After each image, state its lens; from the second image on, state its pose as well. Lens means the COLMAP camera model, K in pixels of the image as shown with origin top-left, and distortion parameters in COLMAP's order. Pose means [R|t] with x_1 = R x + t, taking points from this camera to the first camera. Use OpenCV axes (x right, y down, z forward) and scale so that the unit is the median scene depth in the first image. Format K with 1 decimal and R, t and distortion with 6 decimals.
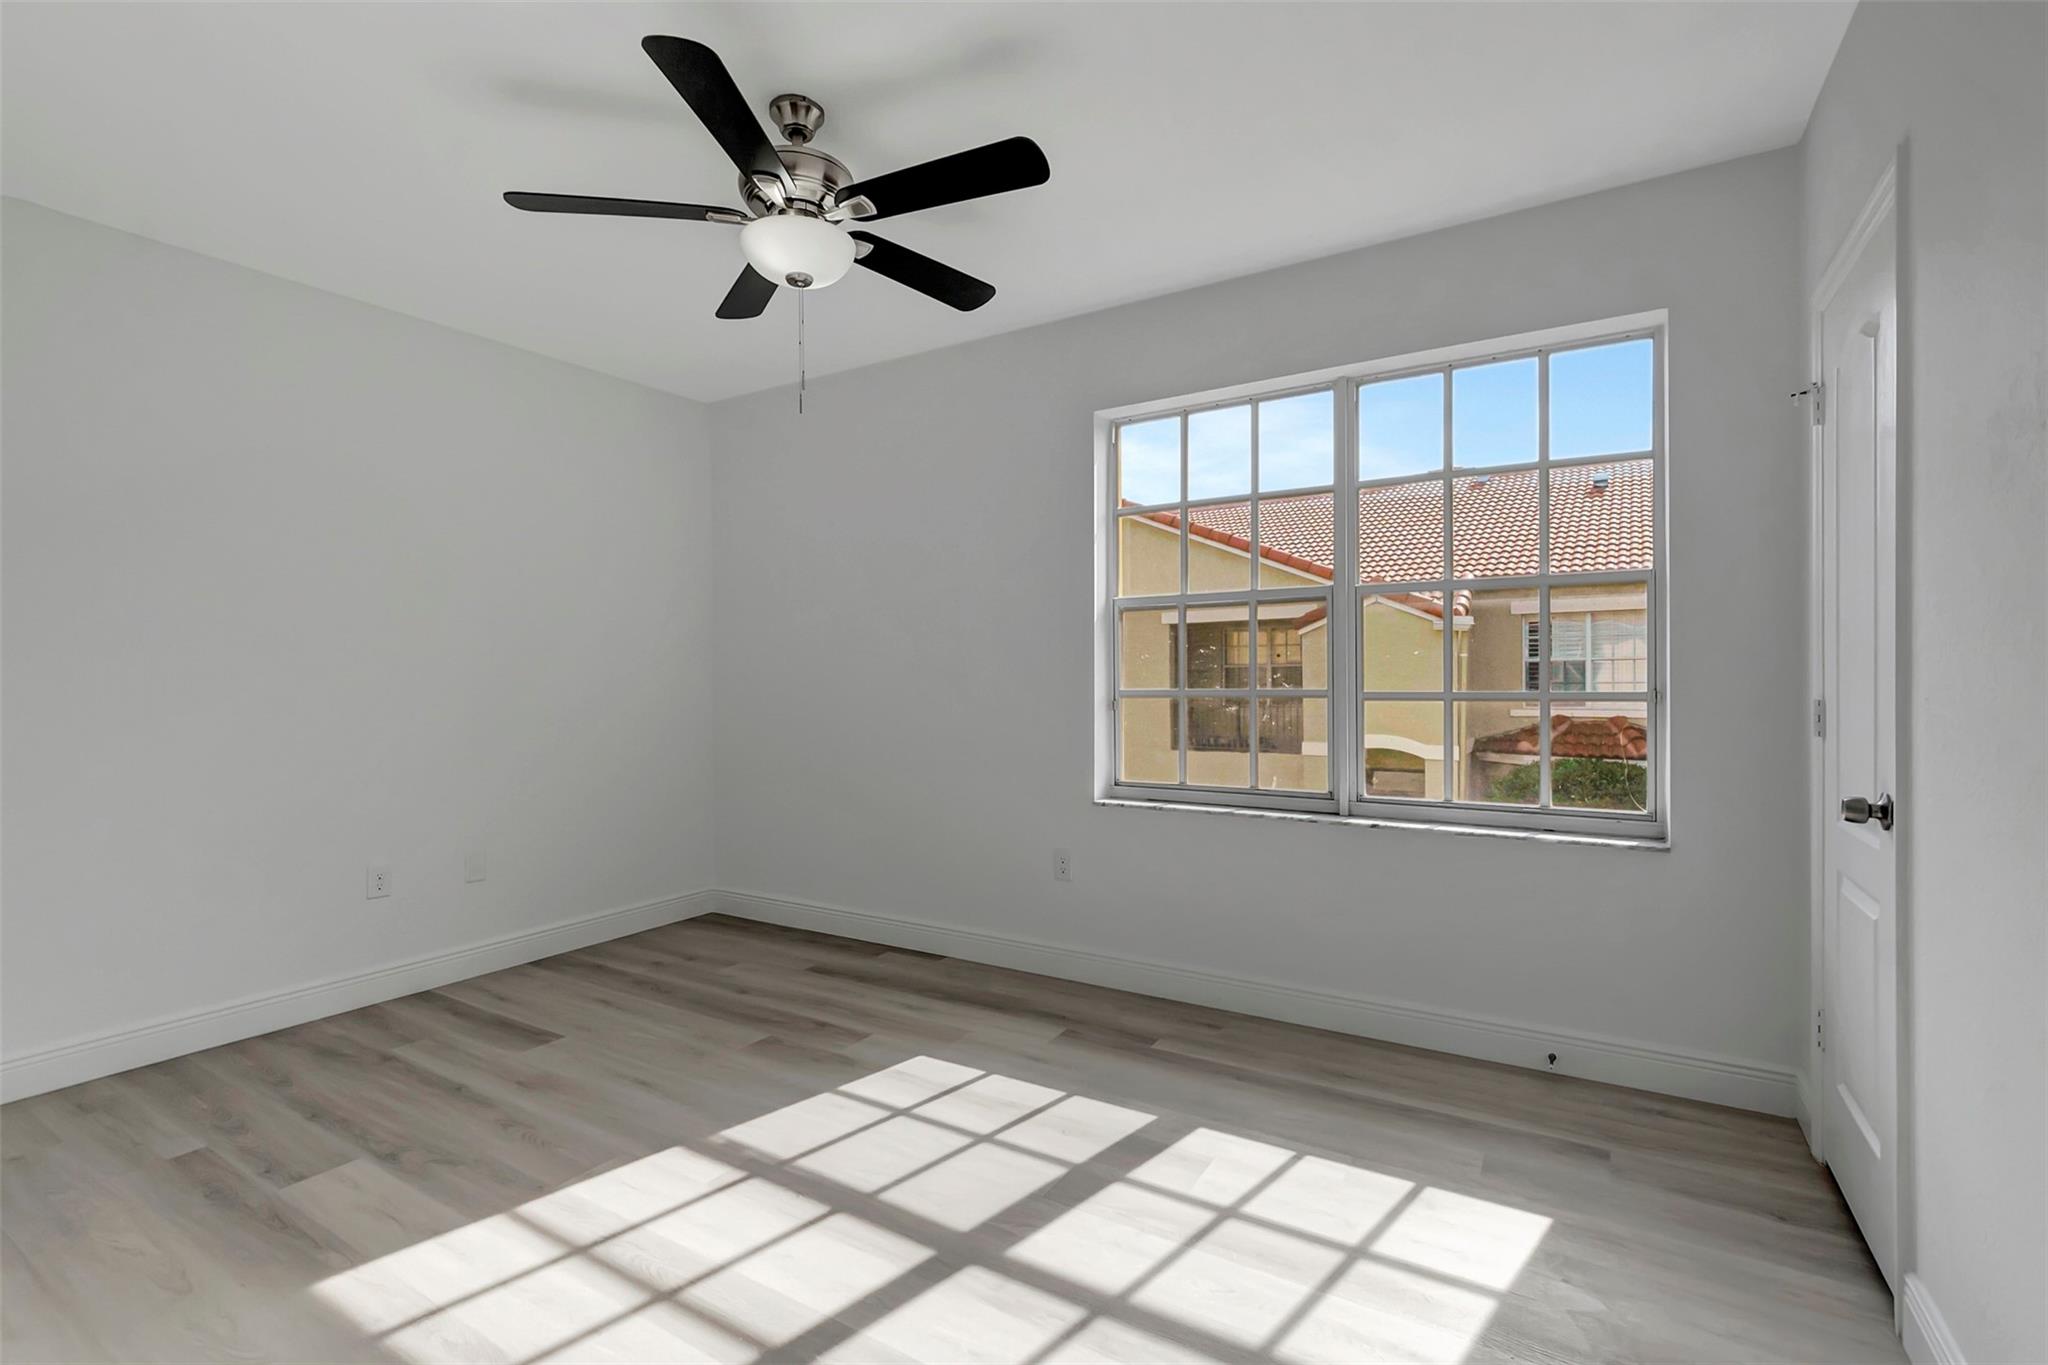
lens RADIAL K [[926.8, 0, 1035.5], [0, 926.8, 673.6], [0, 0, 1]] dist [0.002227, -0.001430]
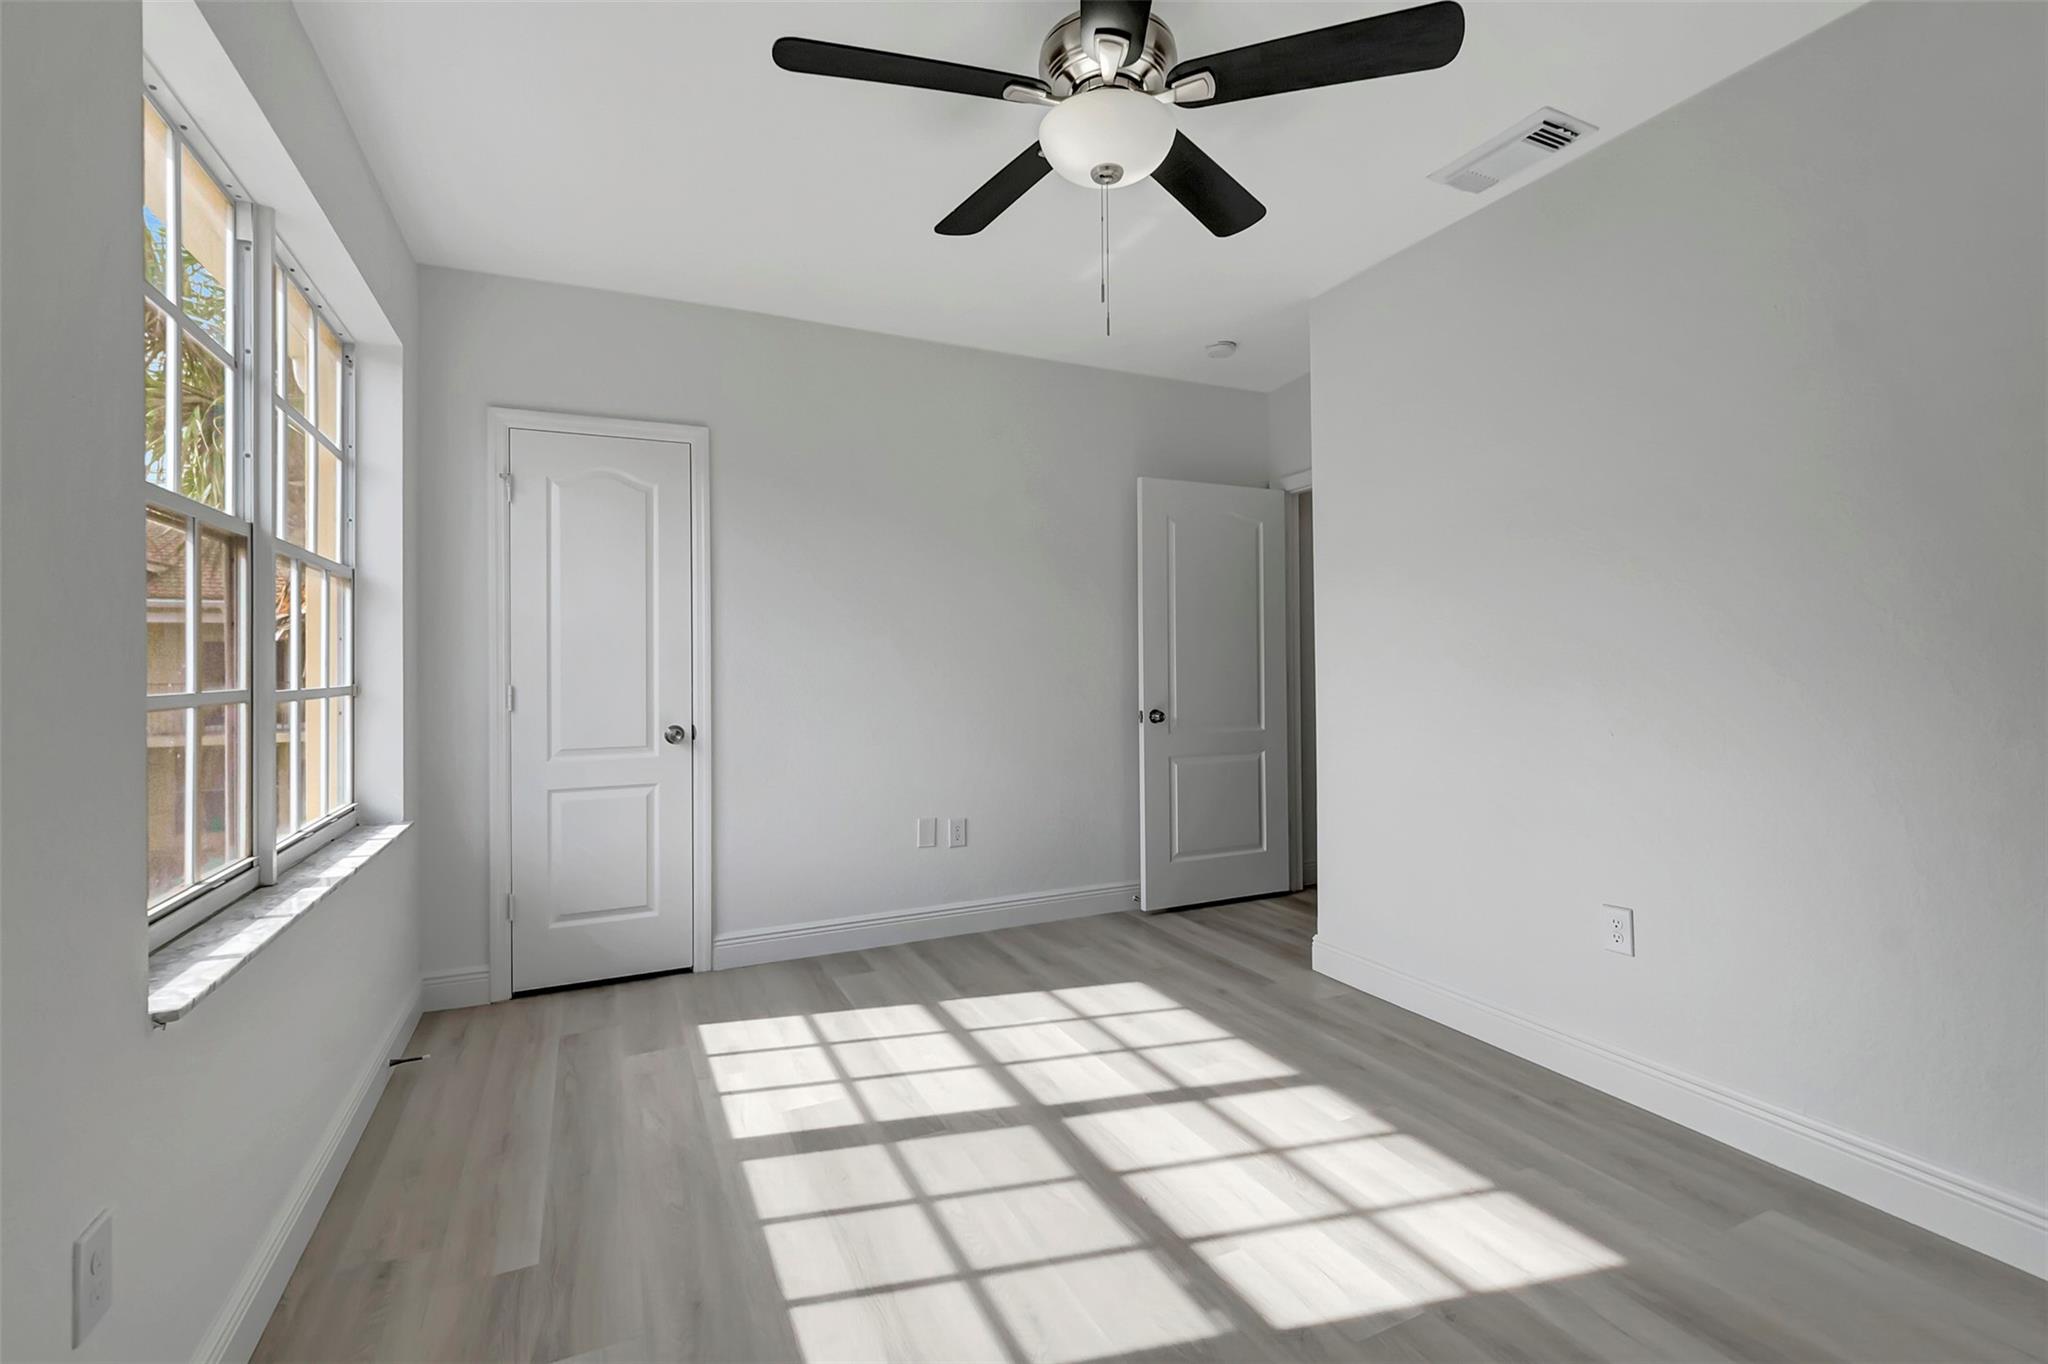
lens RADIAL K [[926.8, 0, 1028.7], [0, 926.8, 675.5], [0, 0, 1]] dist [0.002227, -0.001430]
pose [[-0.840592, 0.010551, 0.541566, -0.669211], [0.014315, 0.999894, 0.002739, 0.020802], [-0.541480, 0.010055, -0.840654, 1.841929]]
